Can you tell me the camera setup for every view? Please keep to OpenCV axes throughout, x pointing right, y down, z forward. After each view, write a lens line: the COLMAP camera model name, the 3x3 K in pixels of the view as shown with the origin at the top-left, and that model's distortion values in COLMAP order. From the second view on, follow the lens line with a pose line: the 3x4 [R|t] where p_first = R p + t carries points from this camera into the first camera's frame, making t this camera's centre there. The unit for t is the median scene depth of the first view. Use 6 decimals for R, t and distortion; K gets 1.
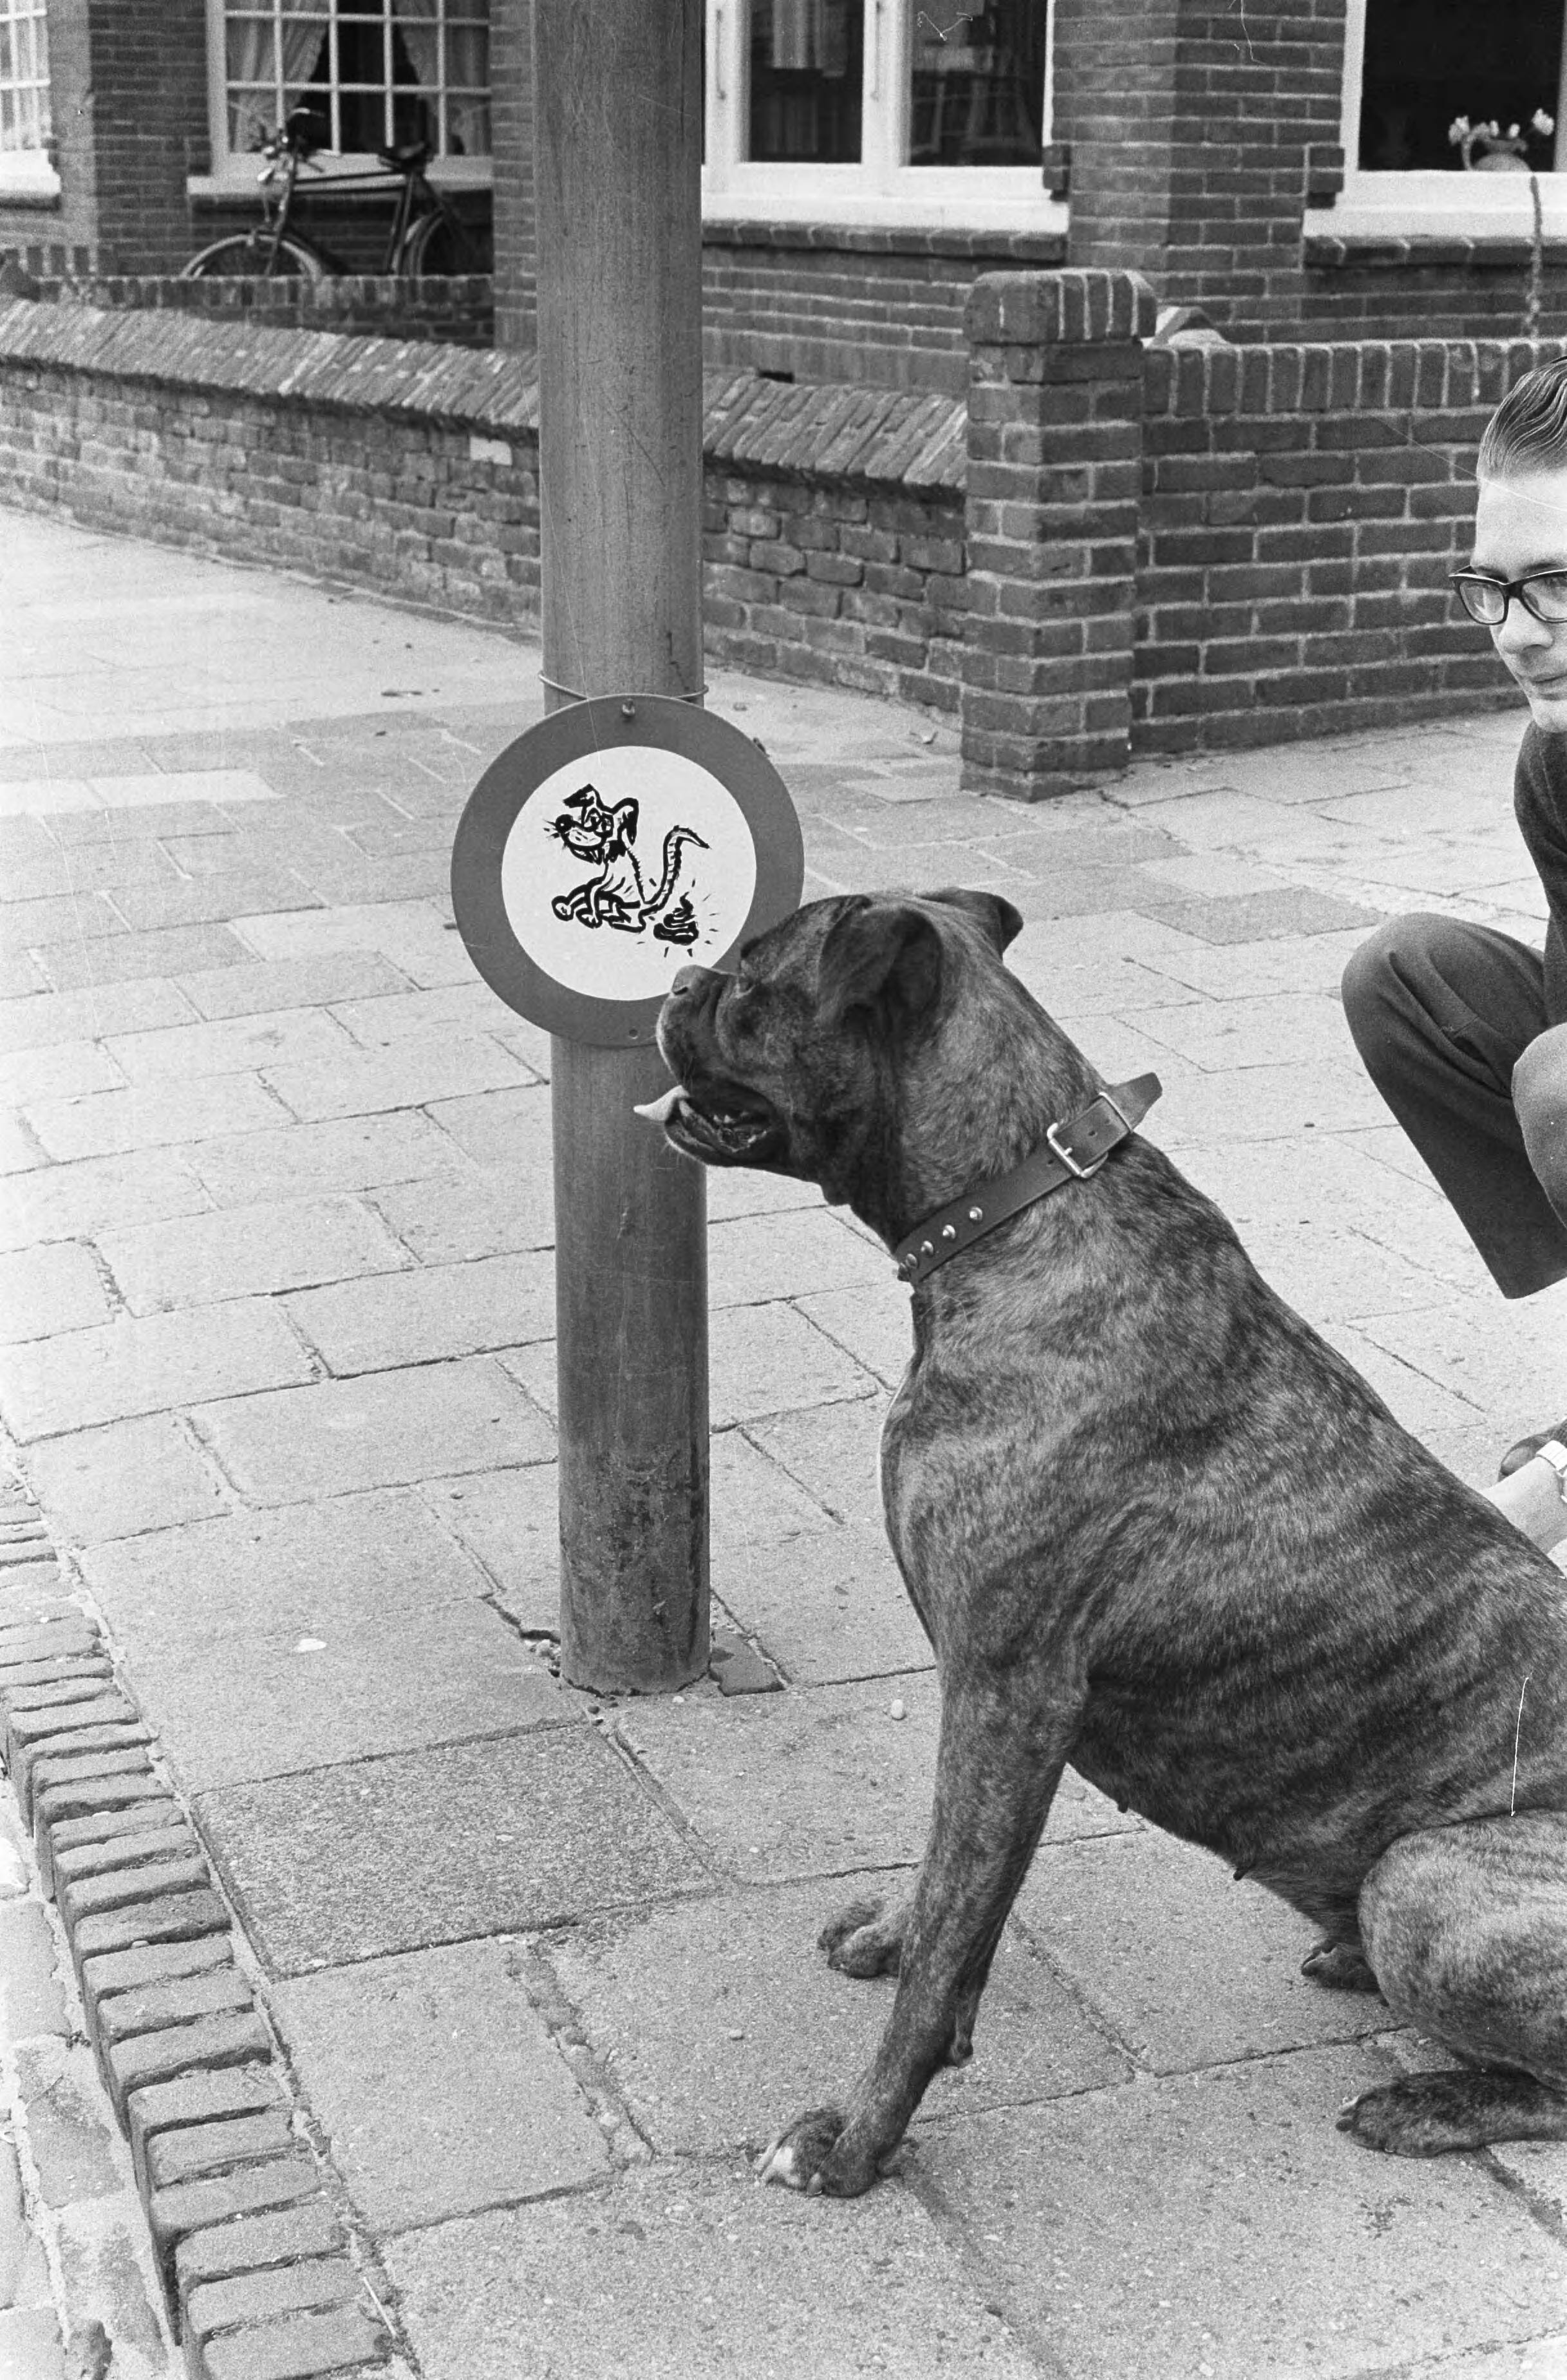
lens RADIAL K [[3557.1, 0, 783.5], [0, 3557.1, 1190.0], [0, 0, 1]] dist [0.048836, -0.142038]
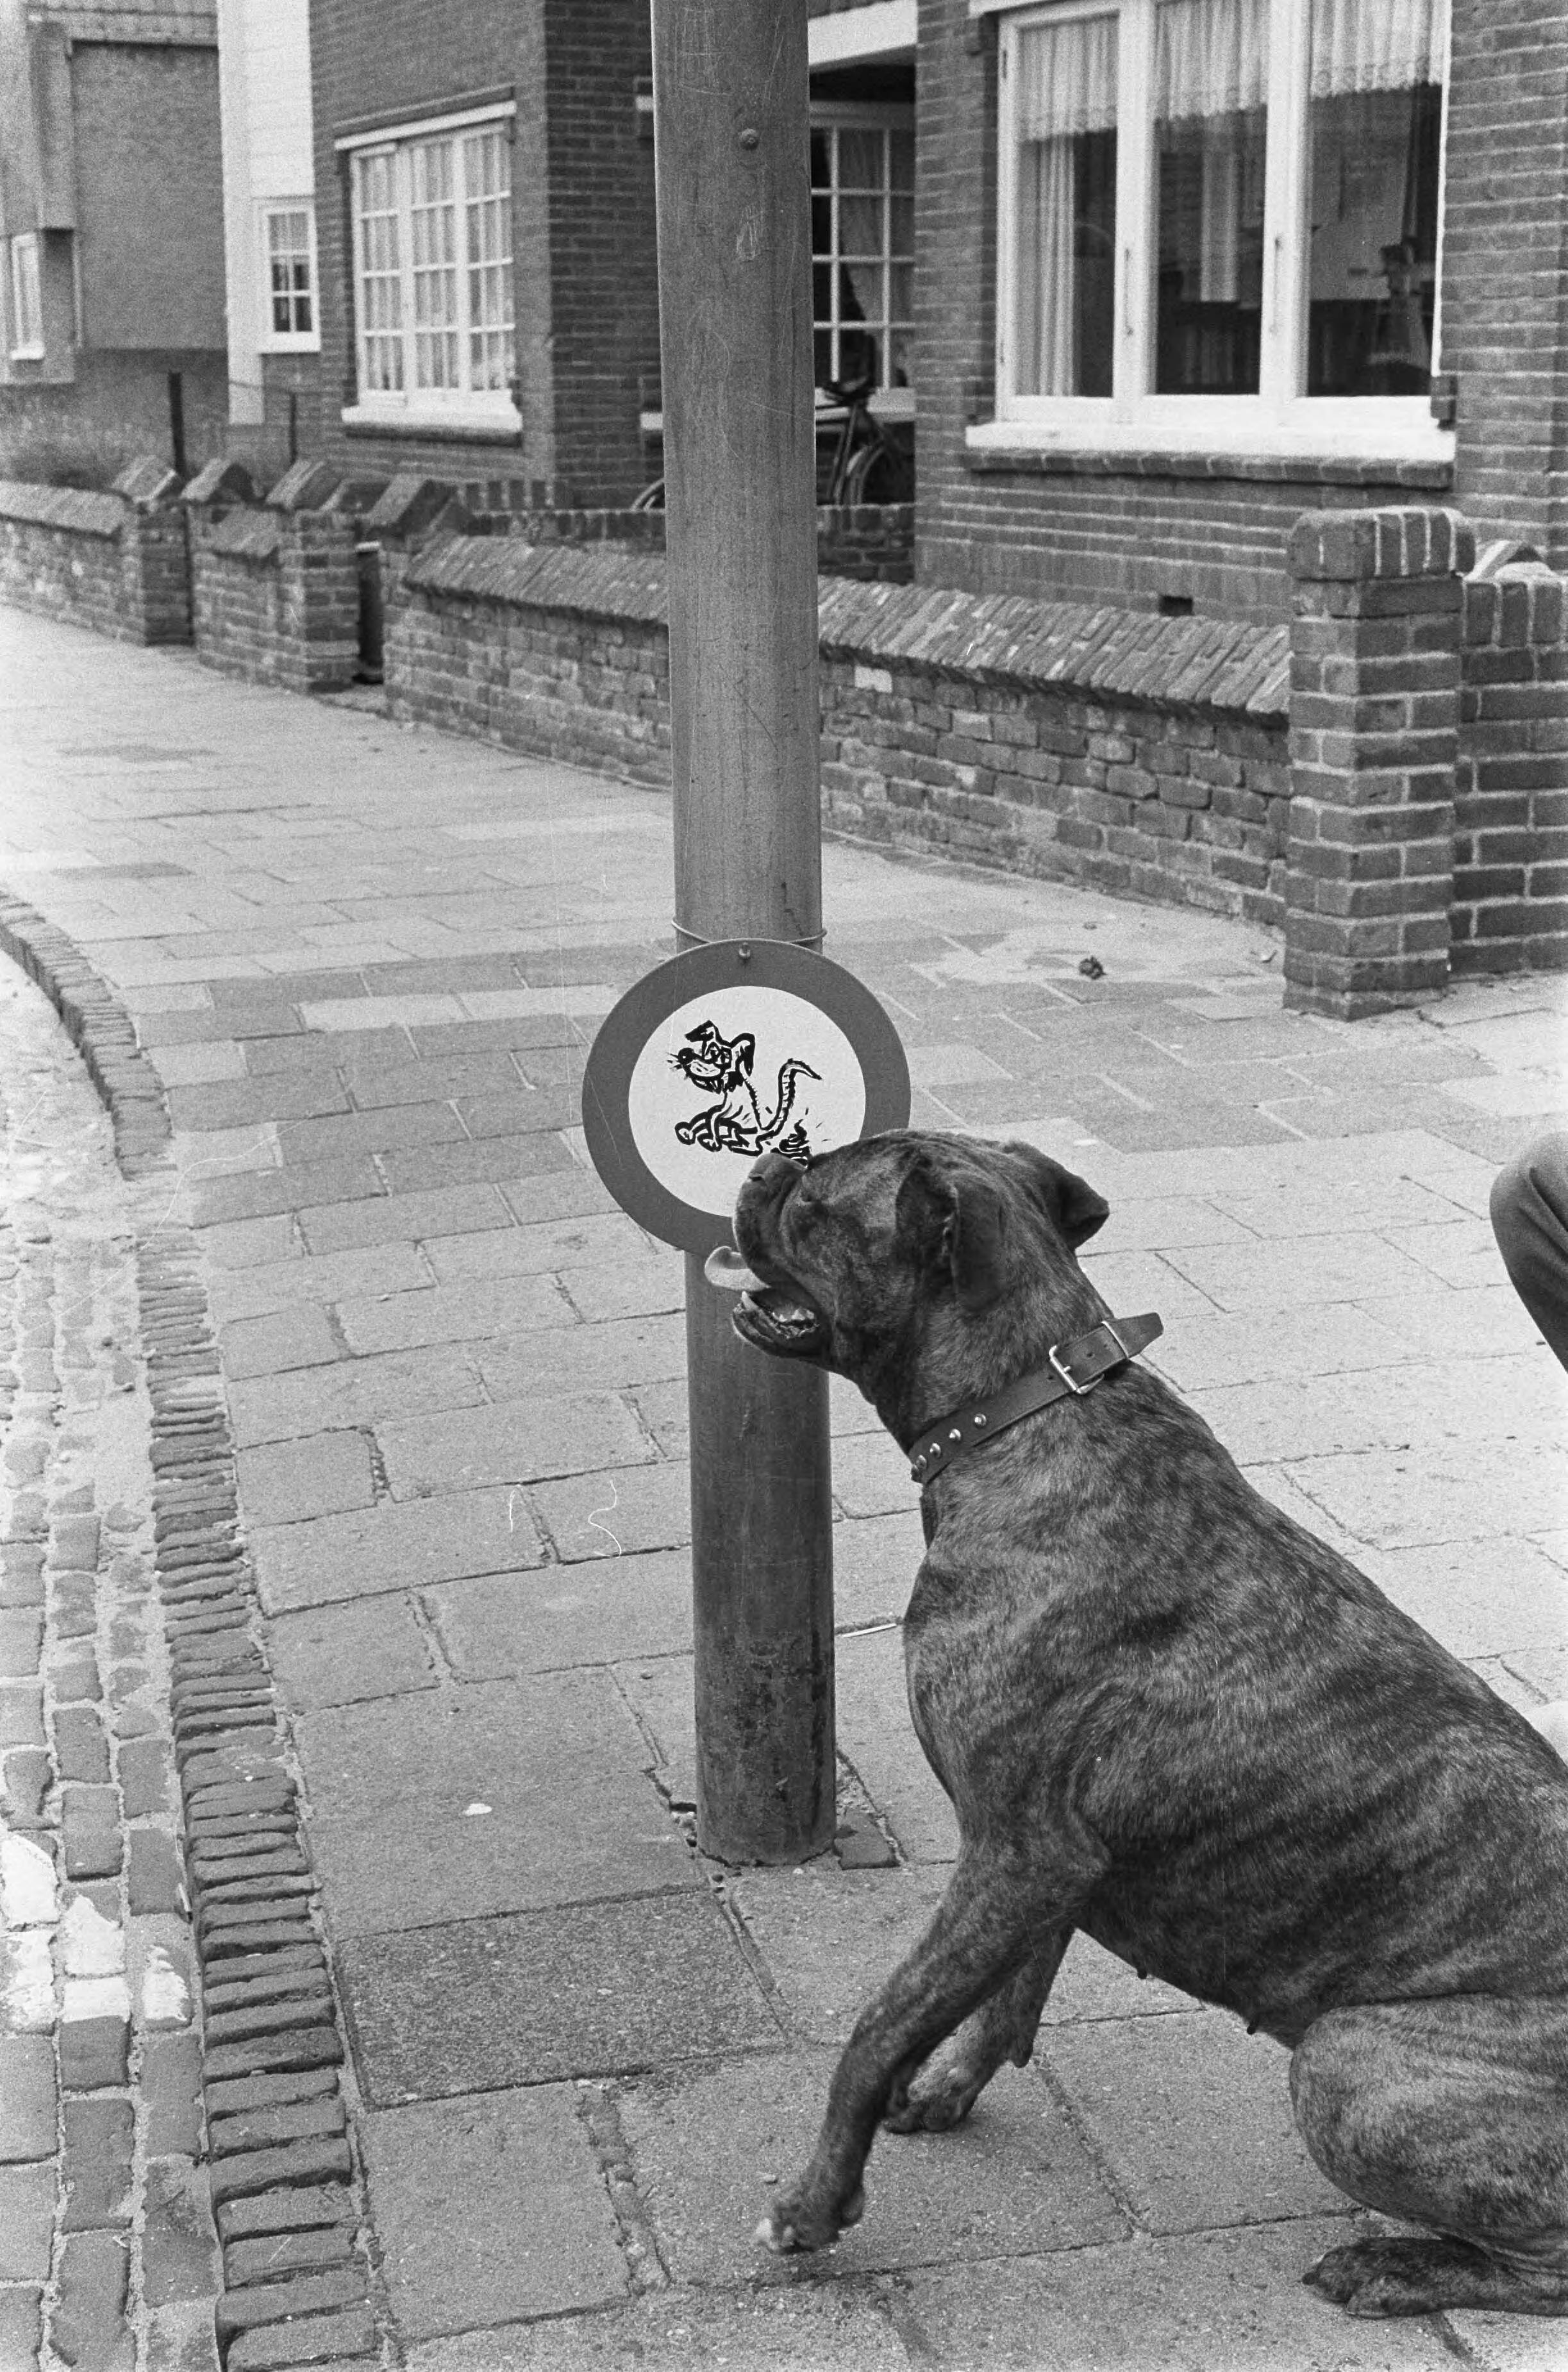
lens RADIAL K [[3527.6, 0, 788.7], [0, 3527.6, 1222.3], [0, 0, 1]] dist [0.050132, -0.152819]
pose [[0.991400, 0.013527, -0.130169, 0.035455], [-0.019678, 0.998744, -0.046085, -0.000900], [0.129382, 0.048250, 0.990420, -0.020700]]
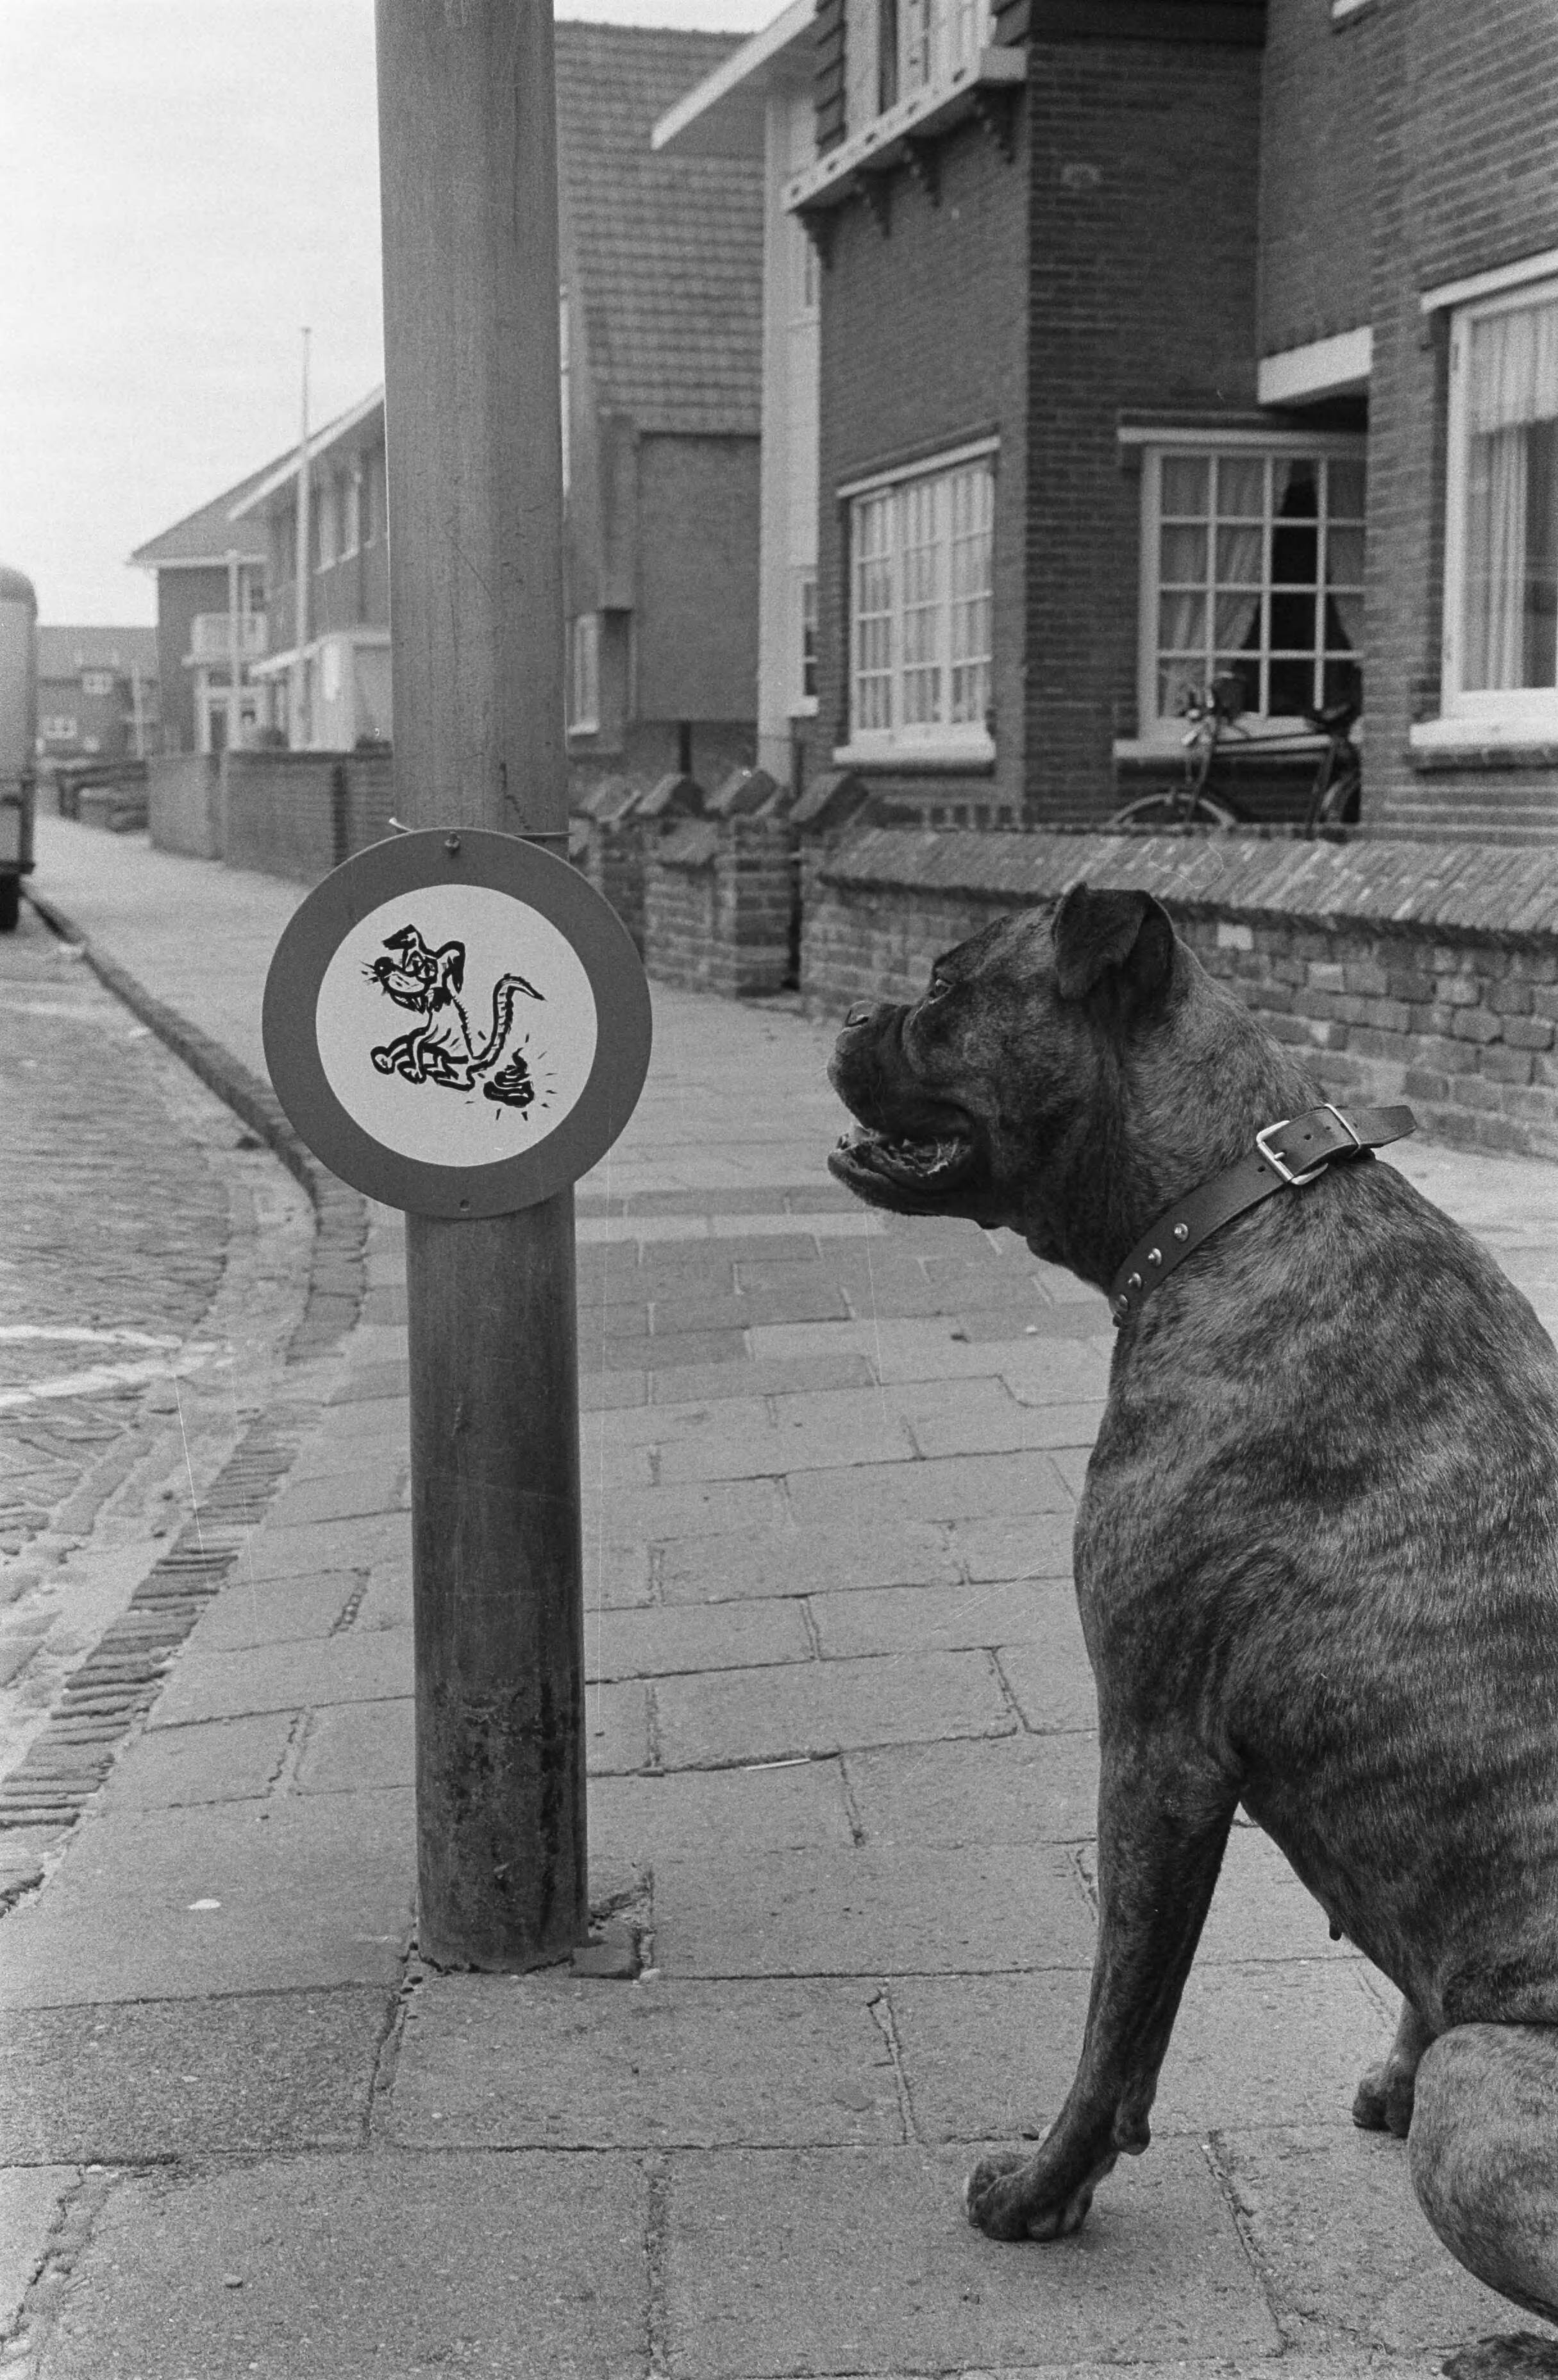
lens RADIAL K [[3578.6, 0, 722.1], [0, 3578.6, 1191.6], [0, 0, 1]] dist [0.025217, -0.081959]
pose [[0.953575, 0.023228, -0.300258, 0.096183], [-0.072734, 0.985269, -0.154772, 0.029153], [0.292240, 0.169425, 0.941218, 0.052175]]
